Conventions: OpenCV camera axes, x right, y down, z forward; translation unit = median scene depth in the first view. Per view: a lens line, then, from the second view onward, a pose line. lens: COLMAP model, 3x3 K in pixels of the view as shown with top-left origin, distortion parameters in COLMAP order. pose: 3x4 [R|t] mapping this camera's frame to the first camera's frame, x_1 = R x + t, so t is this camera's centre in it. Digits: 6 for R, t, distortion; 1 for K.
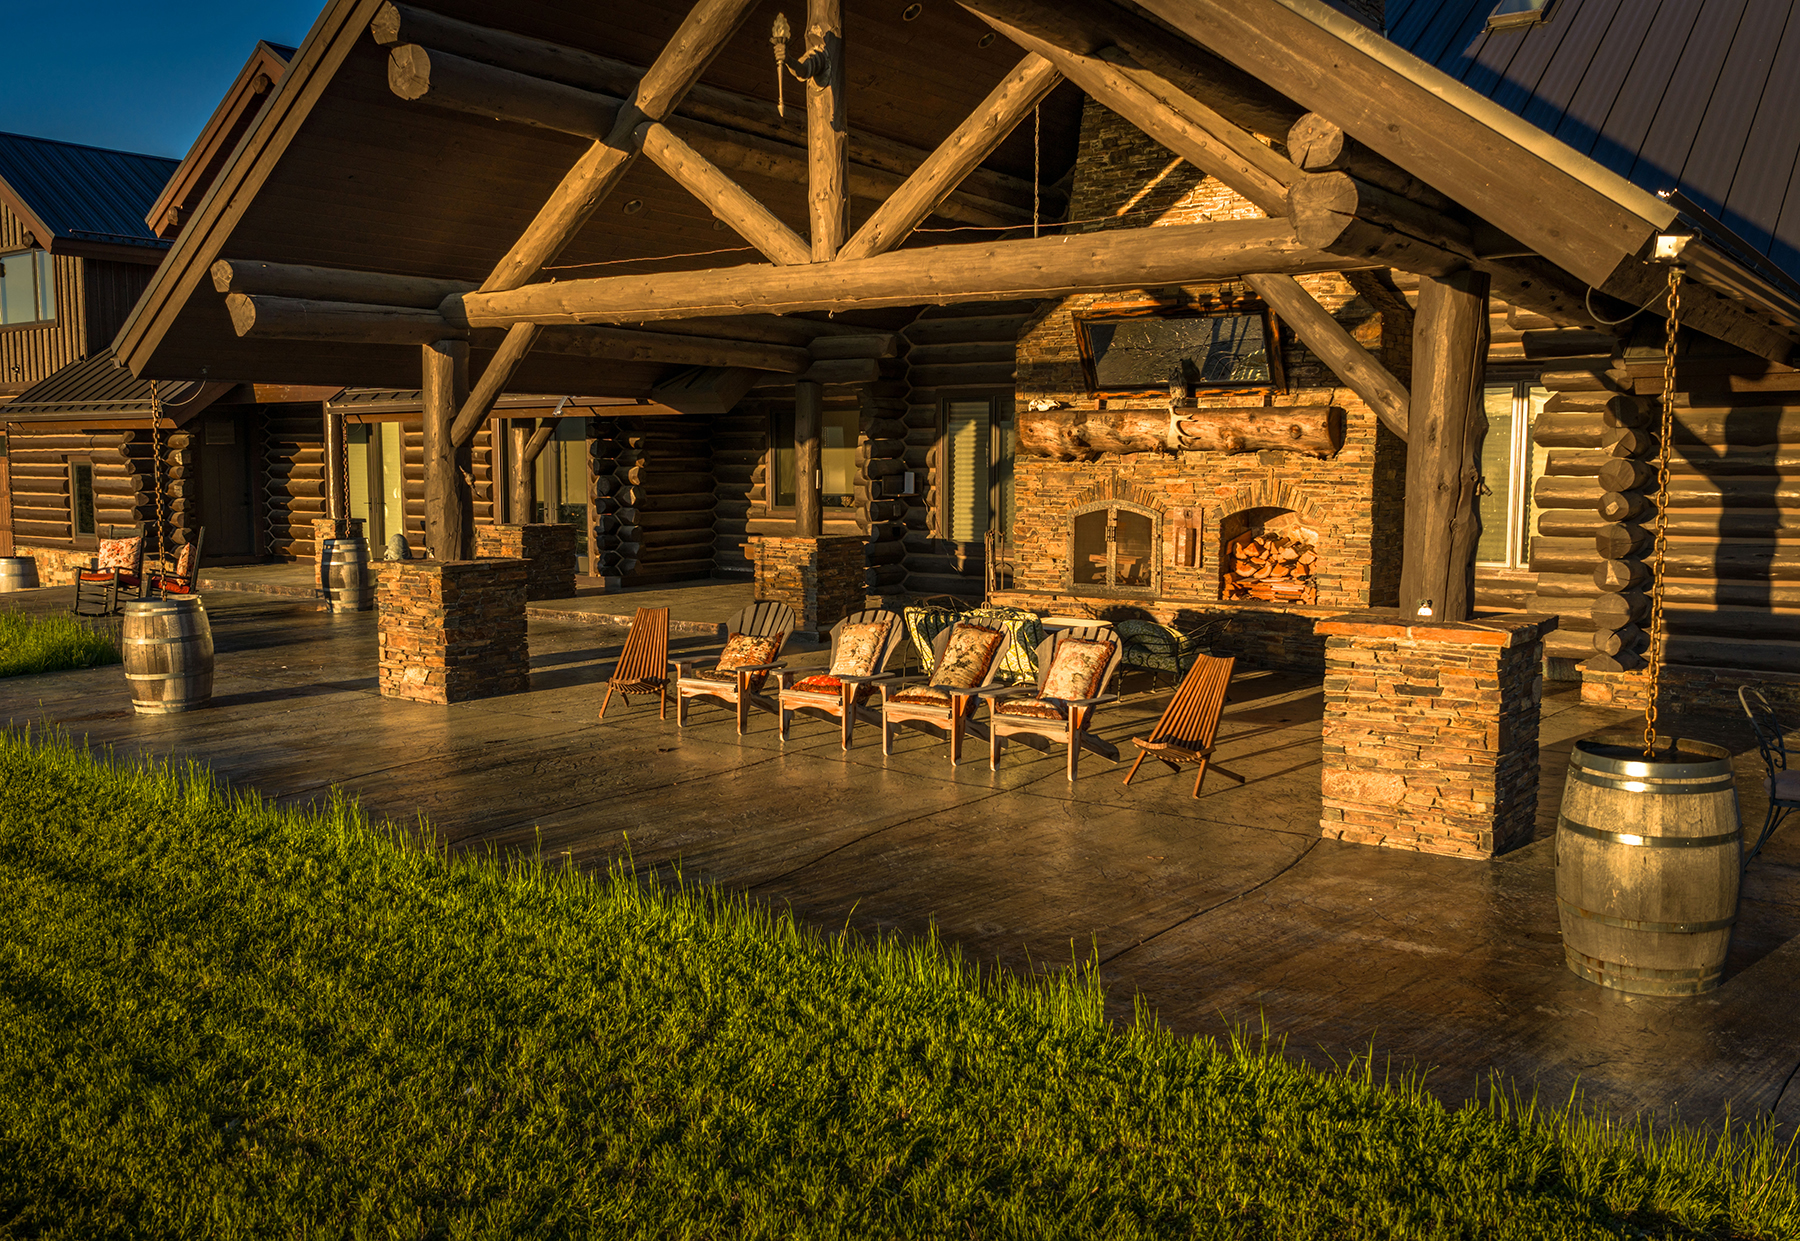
lens RADIAL K [[1752.5, 0, 900.0], [0, 1752.5, 620.5], [0, 0, 1]] dist [0.008844, -0.003896]
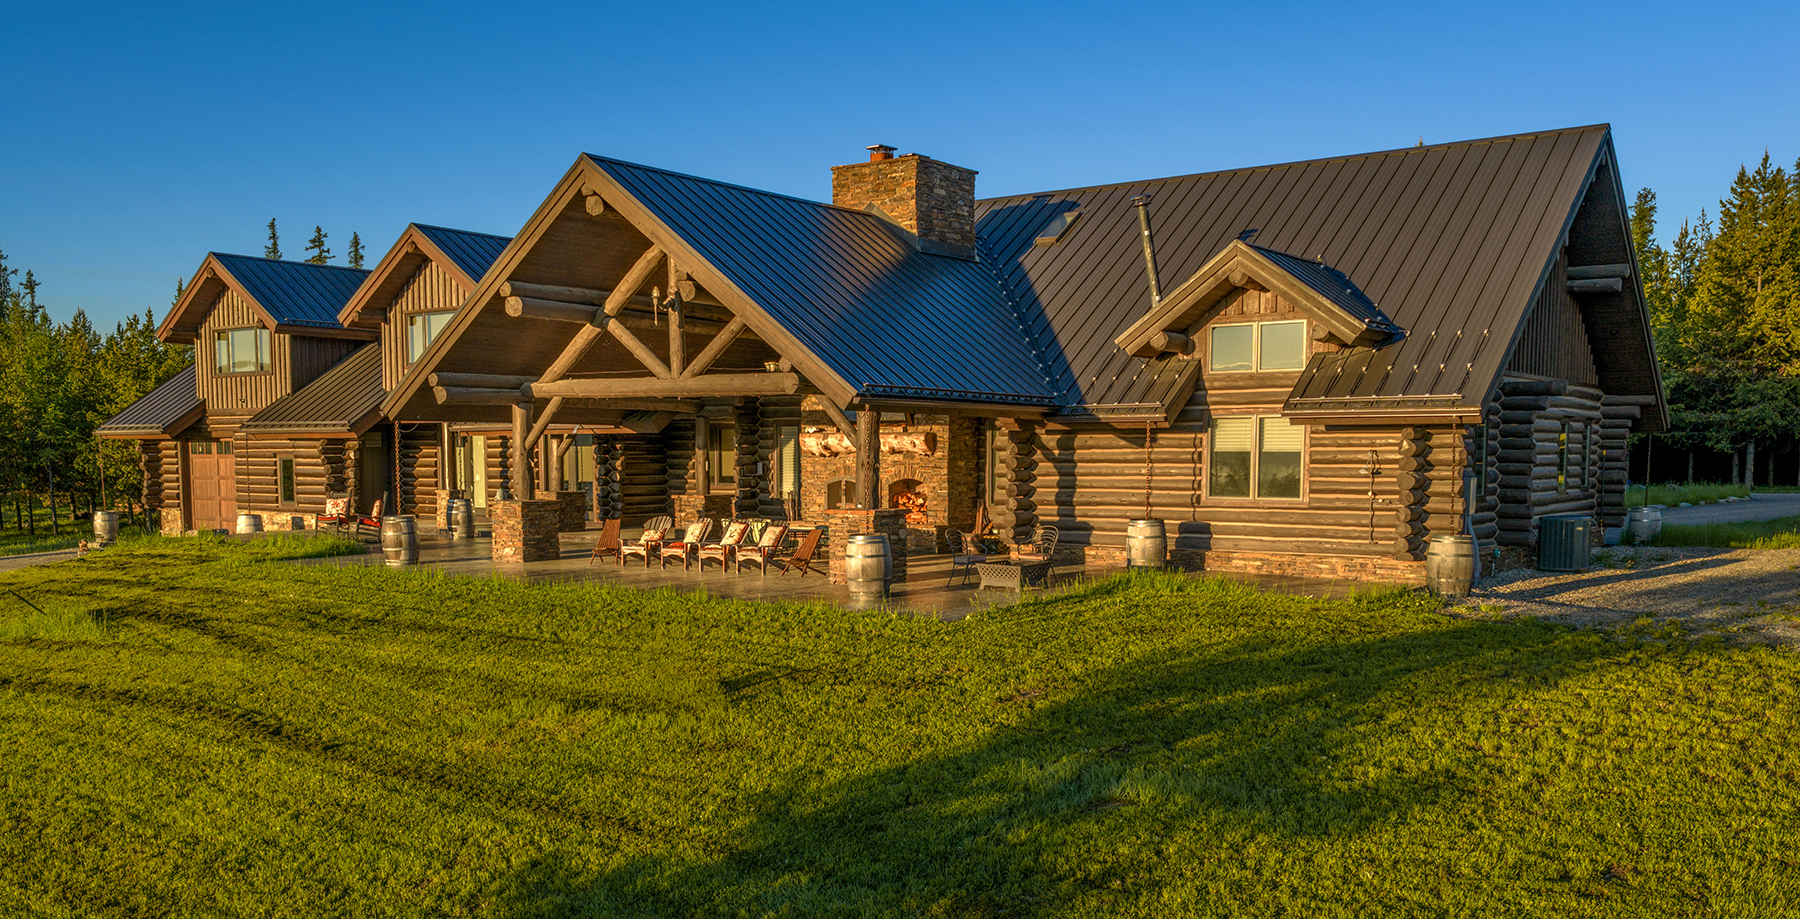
lens RADIAL K [[1443.3, 0, 904.5], [0, 1443.3, 576.7], [0, 0, 1]] dist [-0.001004, -0.000046]
pose [[0.999678, -0.000033, 0.025384, 0.153599], [0.000278, 0.999953, -0.009683, 0.068337], [-0.025383, 0.009687, 0.999631, -0.720500]]
